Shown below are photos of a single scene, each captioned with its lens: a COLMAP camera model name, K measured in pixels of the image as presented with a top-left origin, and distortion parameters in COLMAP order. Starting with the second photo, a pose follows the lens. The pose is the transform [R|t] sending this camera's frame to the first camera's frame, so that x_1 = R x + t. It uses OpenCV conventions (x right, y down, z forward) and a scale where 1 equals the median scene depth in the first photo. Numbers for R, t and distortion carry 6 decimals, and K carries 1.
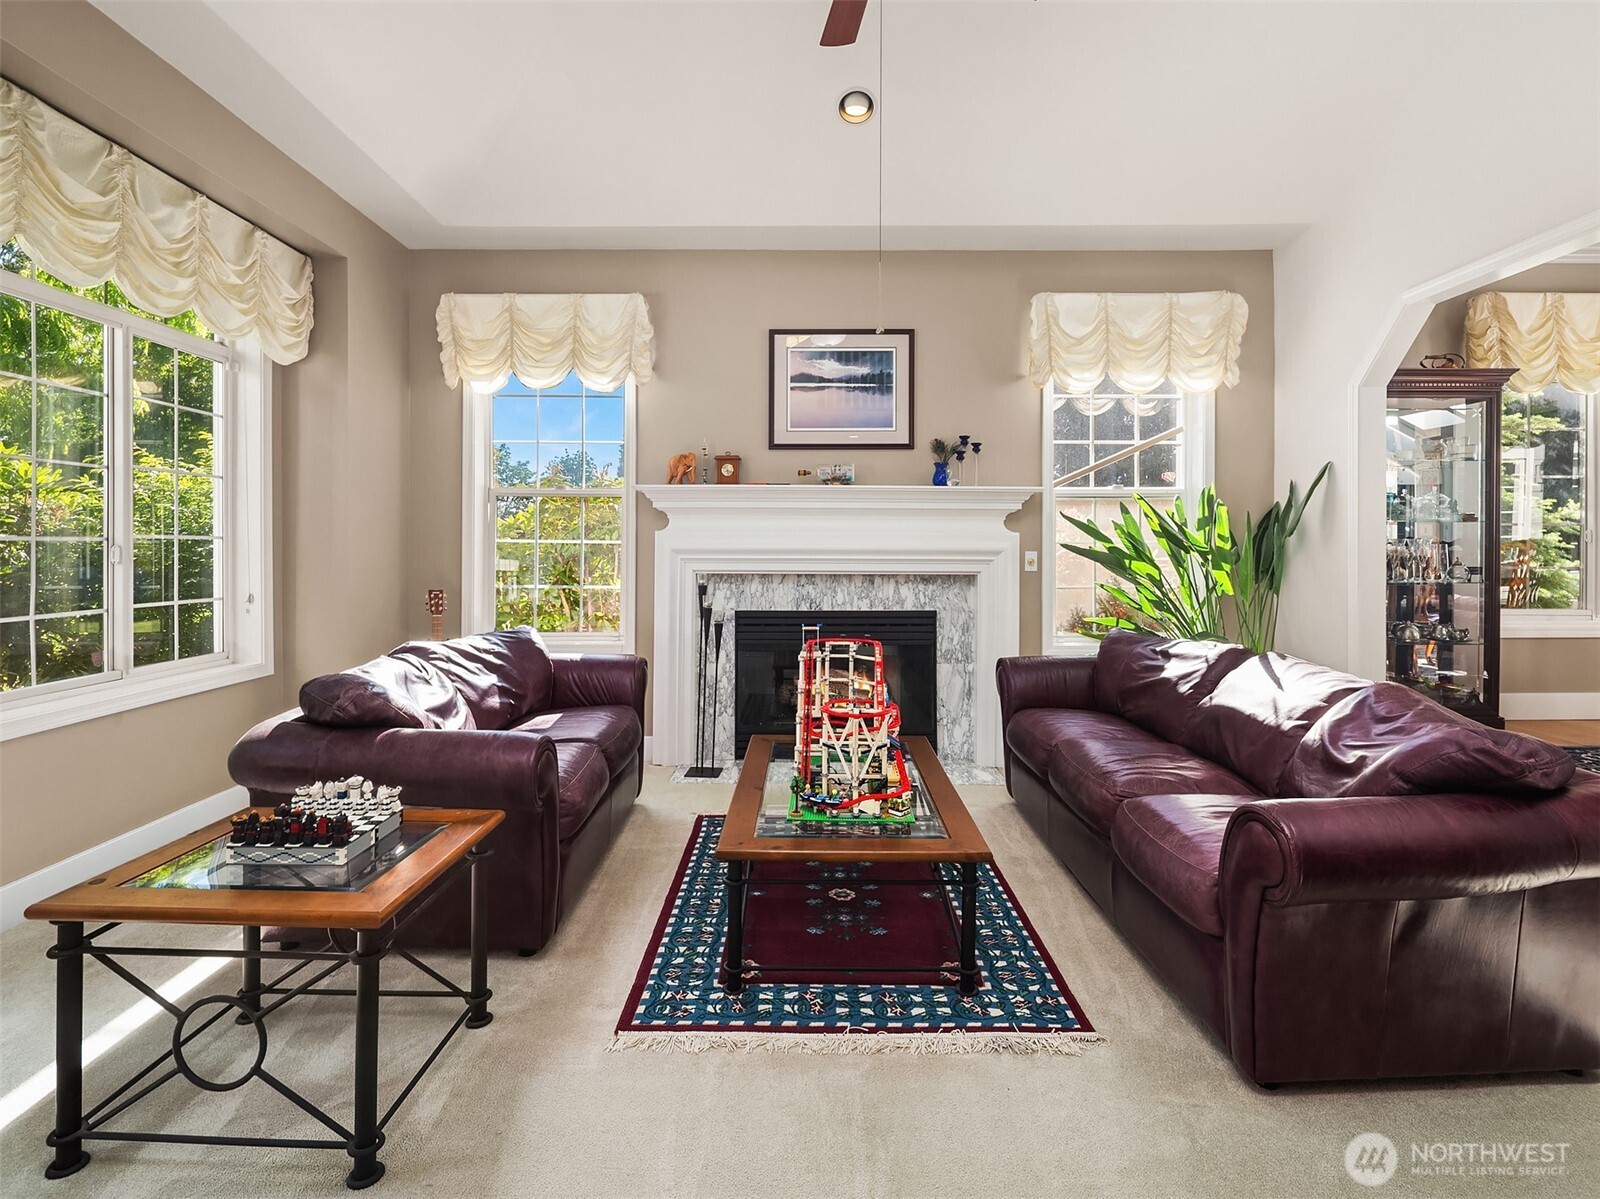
lens RADIAL K [[766.0, 0, 797.9], [0, 766.0, 541.6], [0, 0, 1]] dist [0.006823, 0.000814]
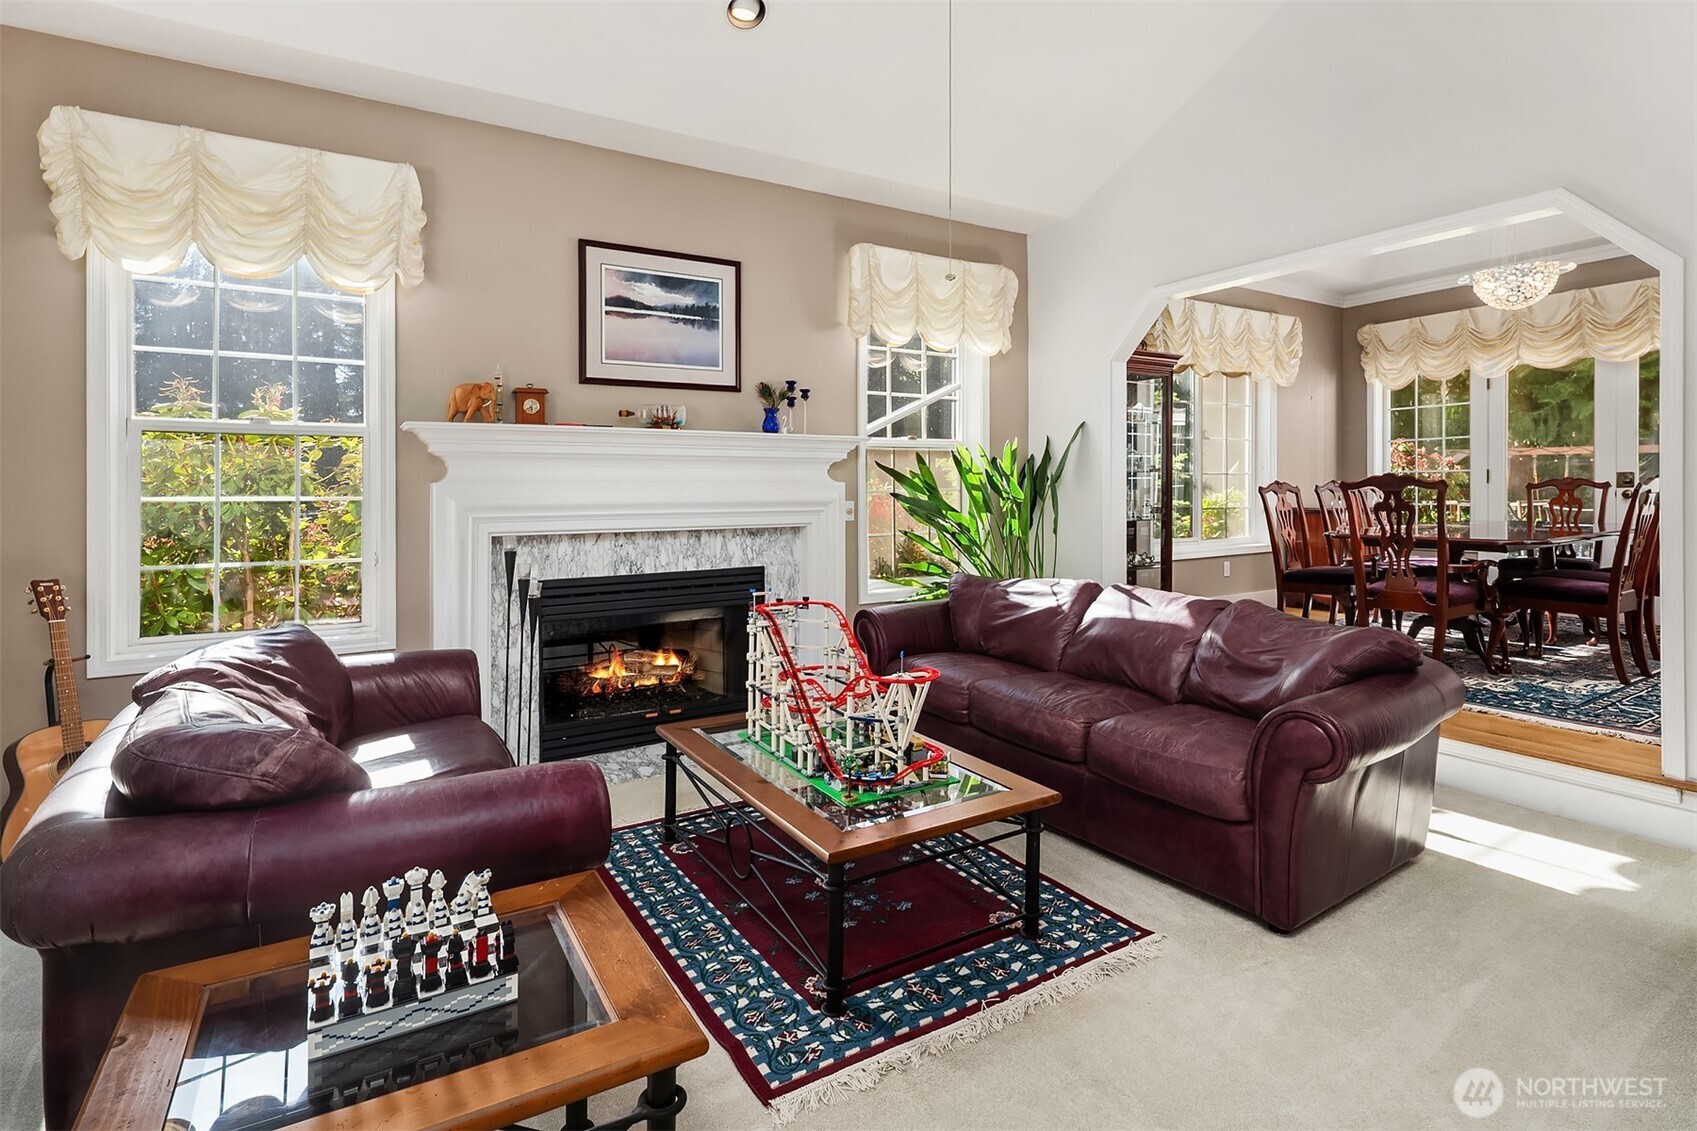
lens RADIAL K [[825.3, 0, 844.5], [0, 825.3, 489.5], [0, 0, 1]] dist [0.004381, -0.001625]
pose [[0.853635, -0.010583, 0.520764, -0.268589], [0.009284, 0.999944, 0.005104, -0.007684], [-0.520789, 0.000478, 0.853686, 0.090372]]
